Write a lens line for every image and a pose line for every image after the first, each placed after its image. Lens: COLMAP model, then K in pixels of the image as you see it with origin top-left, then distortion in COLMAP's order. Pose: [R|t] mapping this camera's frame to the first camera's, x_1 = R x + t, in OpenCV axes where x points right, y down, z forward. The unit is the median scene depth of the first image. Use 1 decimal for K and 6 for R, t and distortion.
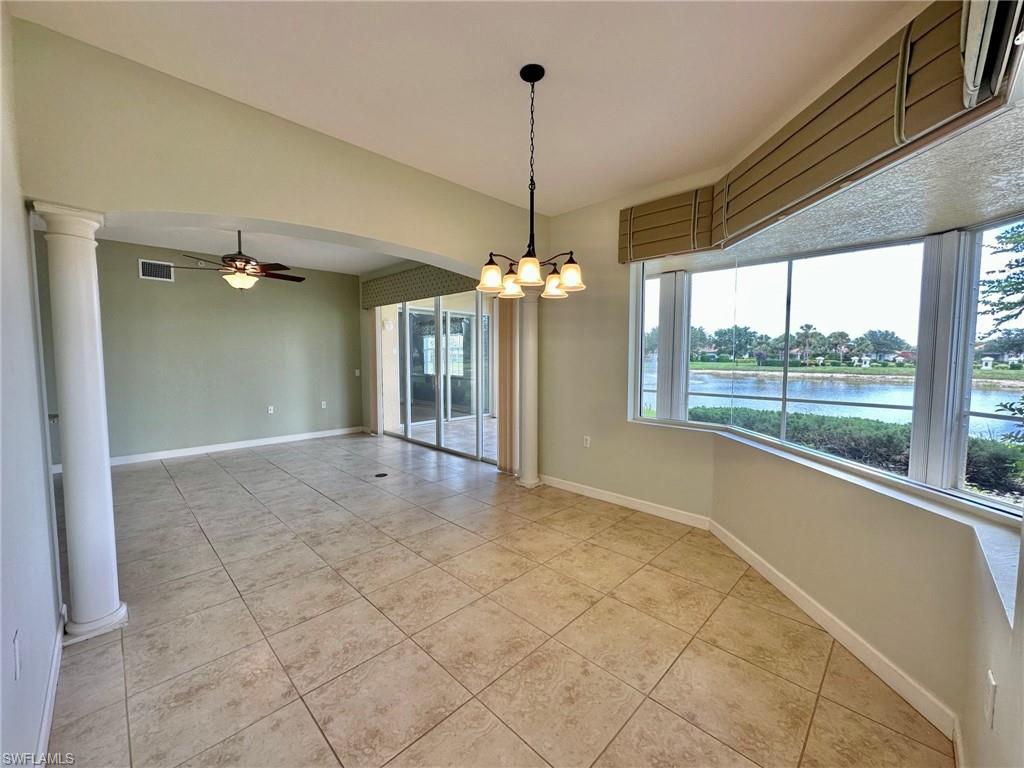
lens RADIAL K [[407.9, 0, 512.3], [0, 407.9, 382.6], [0, 0, 1]] dist [-0.003060, 0.000136]
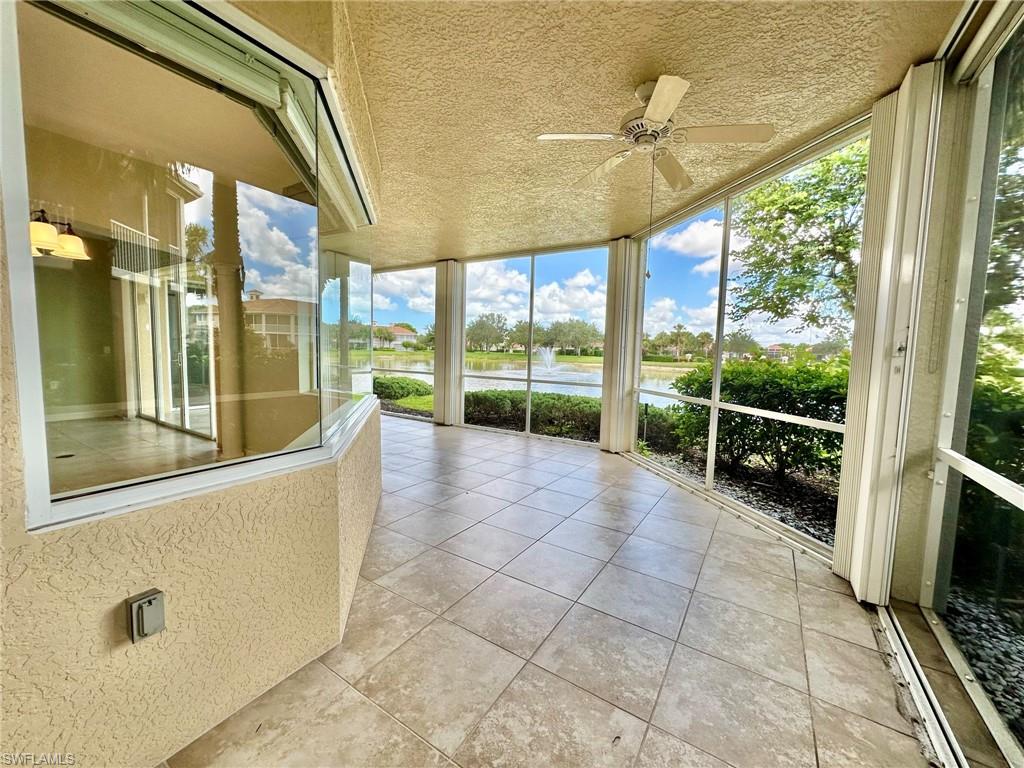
lens RADIAL K [[412.3, 0, 514.5], [0, 412.3, 383.2], [0, 0, 1]] dist [-0.013888, -0.000006]
pose [[0.974587, 0.007831, 0.223870, 0.471645], [-0.012577, 0.999725, 0.019783, 0.033989], [-0.223654, -0.022096, 0.974418, -0.114164]]
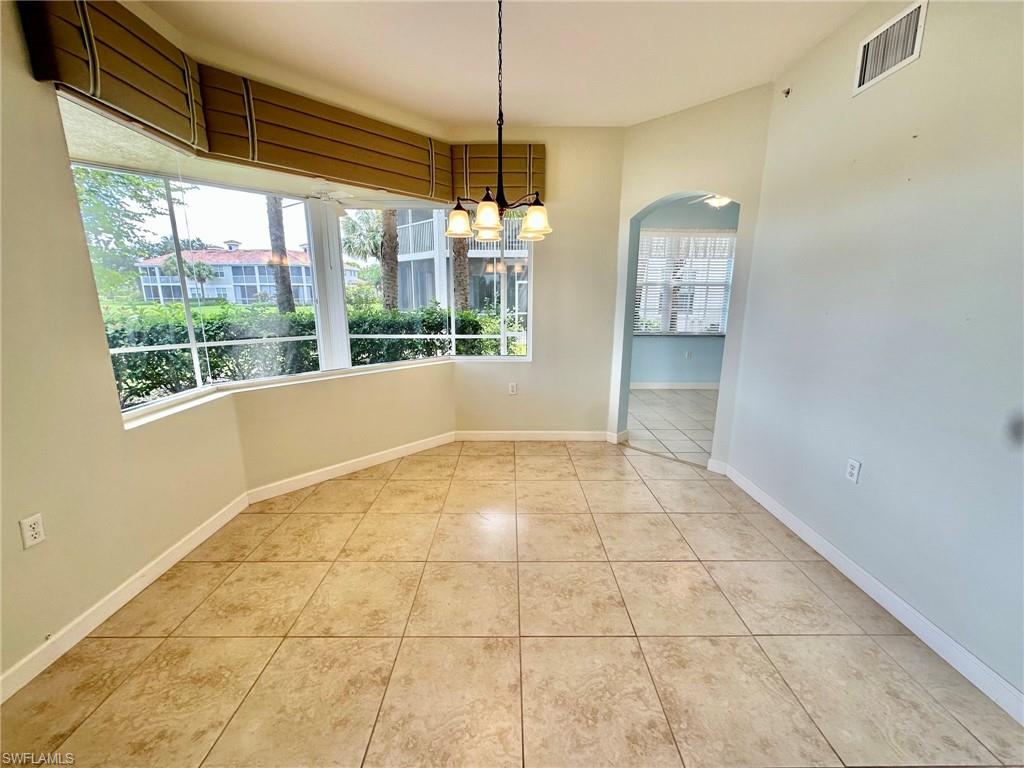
lens RADIAL K [[407.9, 0, 512.3], [0, 407.9, 382.6], [0, 0, 1]] dist [-0.003060, 0.000136]
pose [[-0.706114, -0.152030, 0.691585, -0.325647], [0.041292, 0.966177, 0.254552, -0.058676], [-0.706893, 0.208299, -0.675954, 0.785864]]
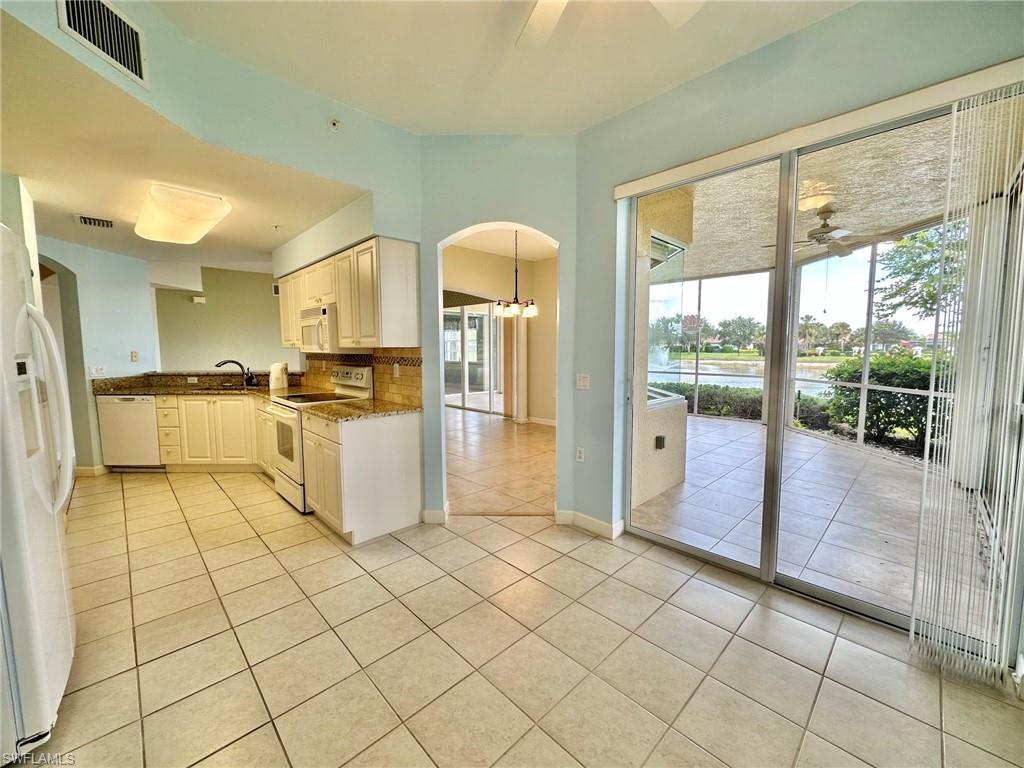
lens RADIAL K [[407.9, 0, 512.3], [0, 407.9, 382.6], [0, 0, 1]] dist [-0.003060, 0.000136]
pose [[0.999836, -0.001822, -0.018019, 0.030484], [0.002196, 0.999782, 0.020740, 0.050706], [0.017977, -0.020777, 0.999623, -0.620393]]
